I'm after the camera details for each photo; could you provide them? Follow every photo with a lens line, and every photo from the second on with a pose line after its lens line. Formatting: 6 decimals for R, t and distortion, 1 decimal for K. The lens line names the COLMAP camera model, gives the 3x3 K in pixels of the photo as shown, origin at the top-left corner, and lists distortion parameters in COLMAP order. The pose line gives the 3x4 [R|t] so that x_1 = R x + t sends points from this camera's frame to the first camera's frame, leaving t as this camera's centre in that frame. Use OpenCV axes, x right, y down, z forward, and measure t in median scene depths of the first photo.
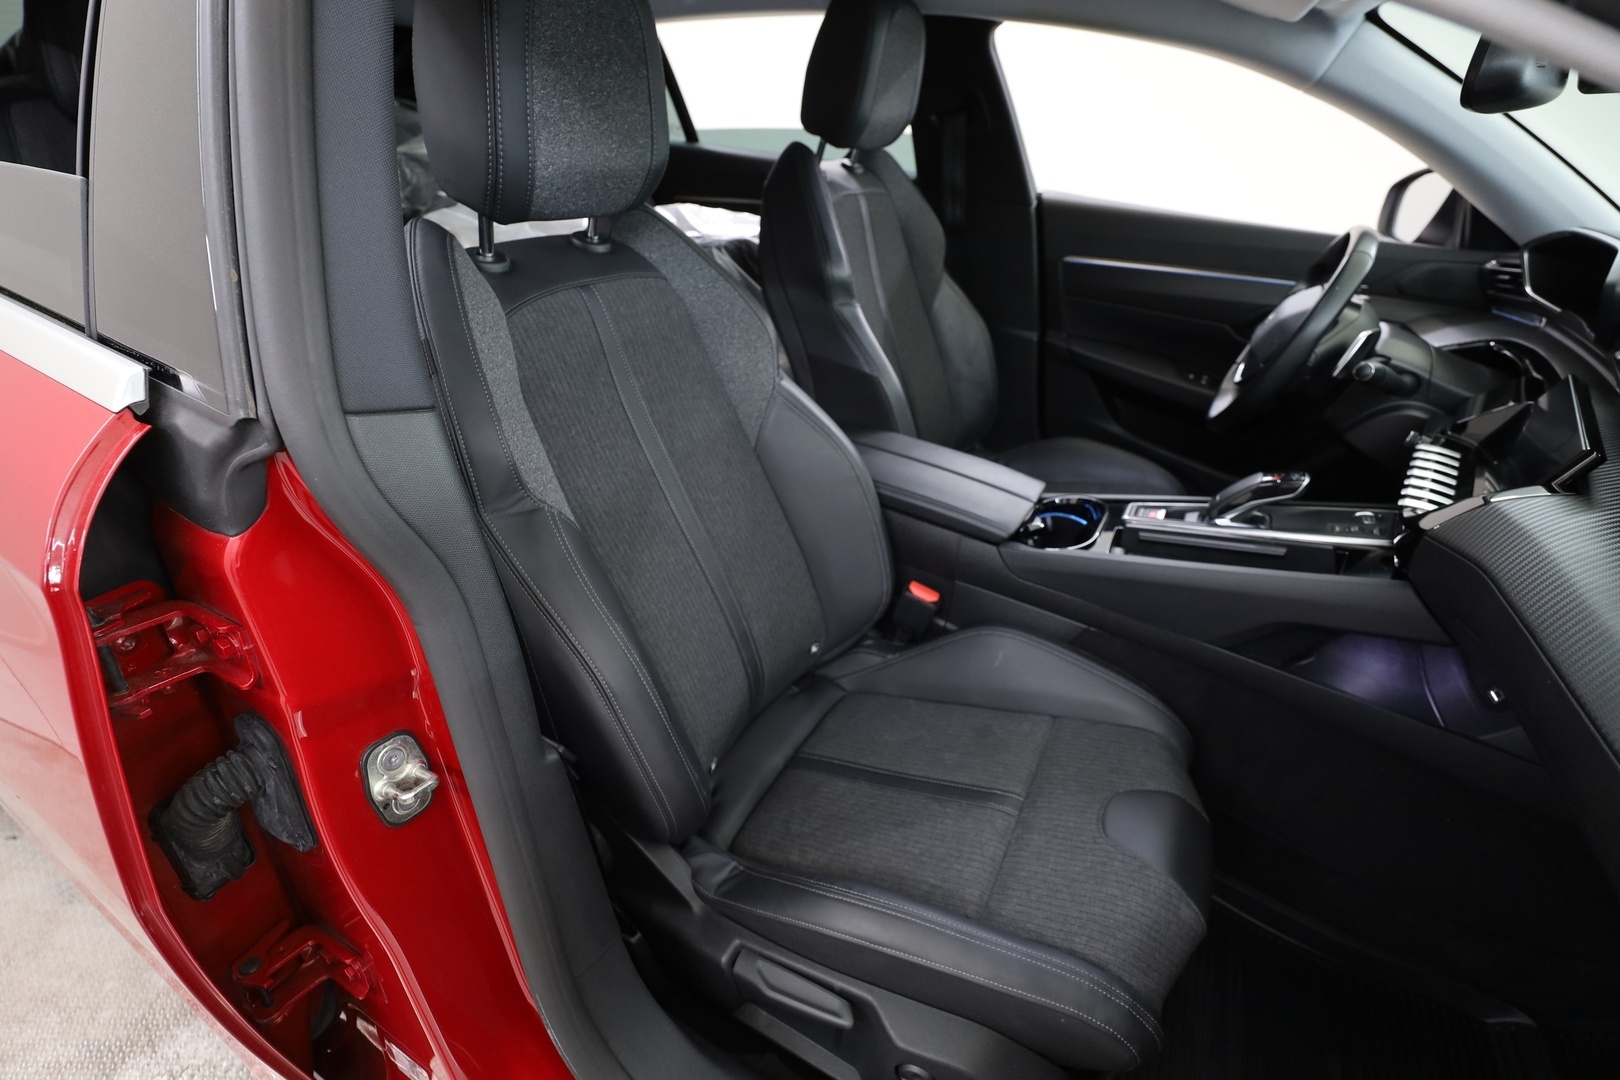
lens RADIAL K [[755.7, 0, 810.0], [0, 755.7, 540.0], [0, 0, 1]] dist [0.001854, 0.000604]
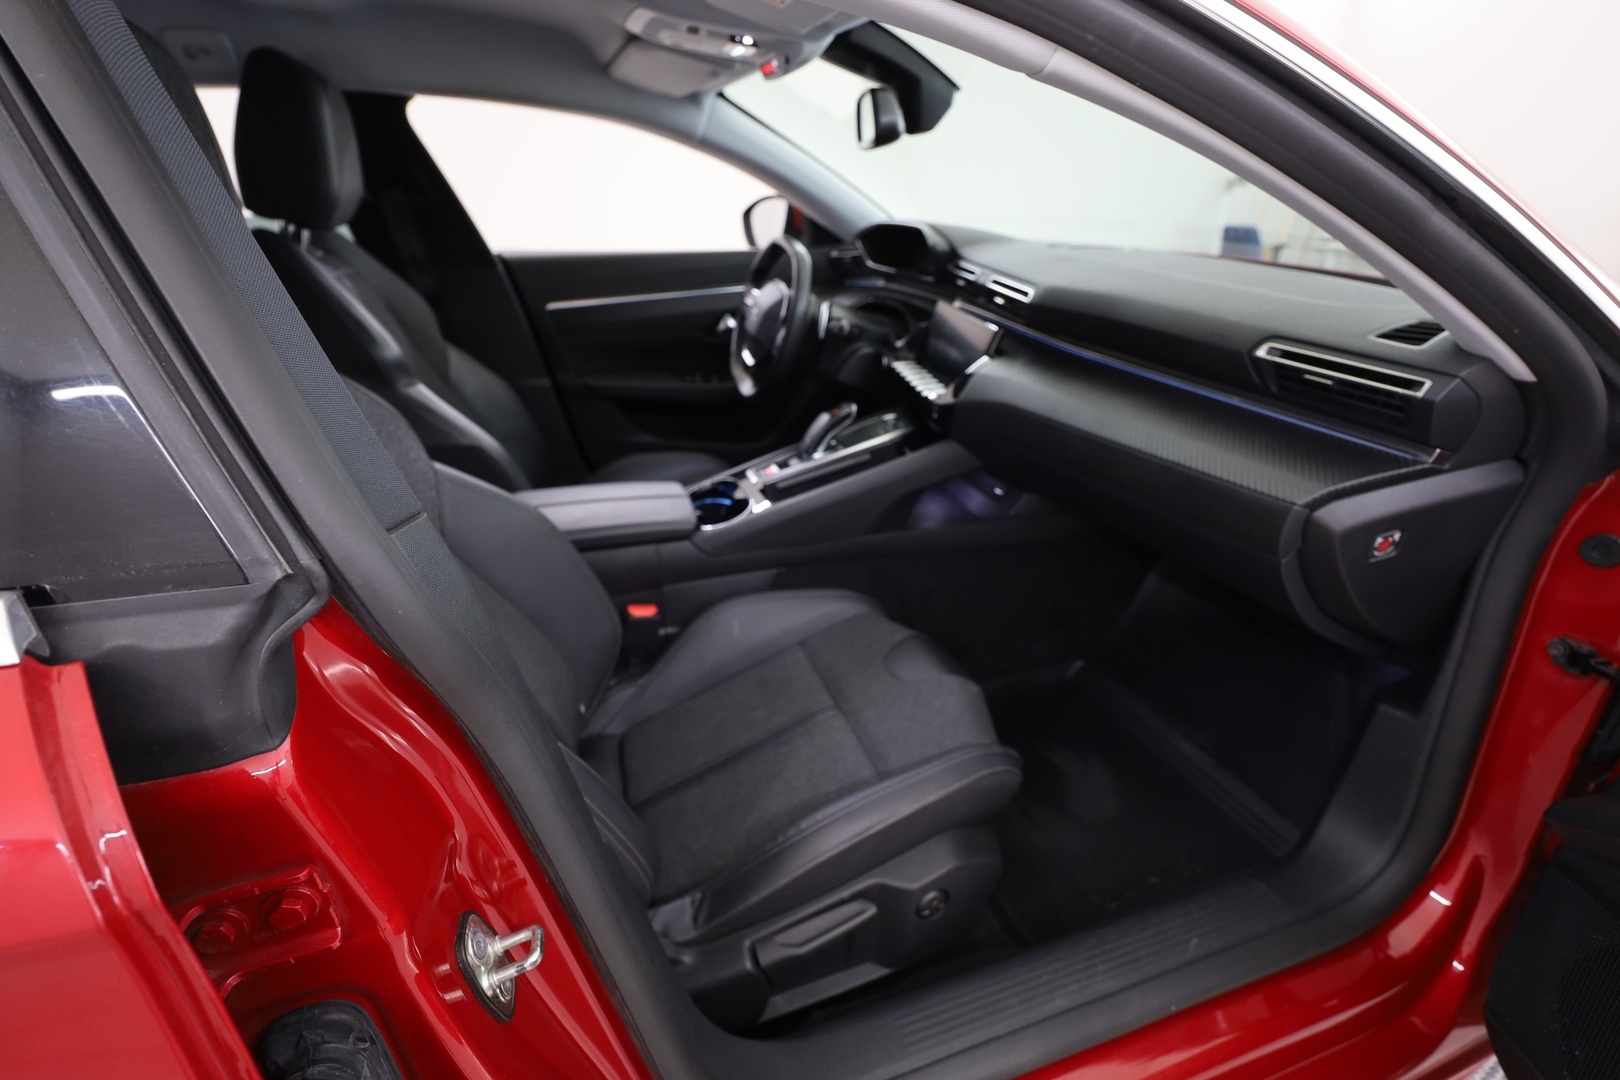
lens RADIAL K [[768.9, 0, 810.0], [0, 768.9, 540.0], [0, 0, 1]] dist [0.000912, 0.000173]
pose [[0.657618, -0.376997, 0.652236, -0.377266], [0.427486, 0.899632, 0.088979, -0.015103], [-0.620318, 0.220308, 0.752775, 0.026288]]
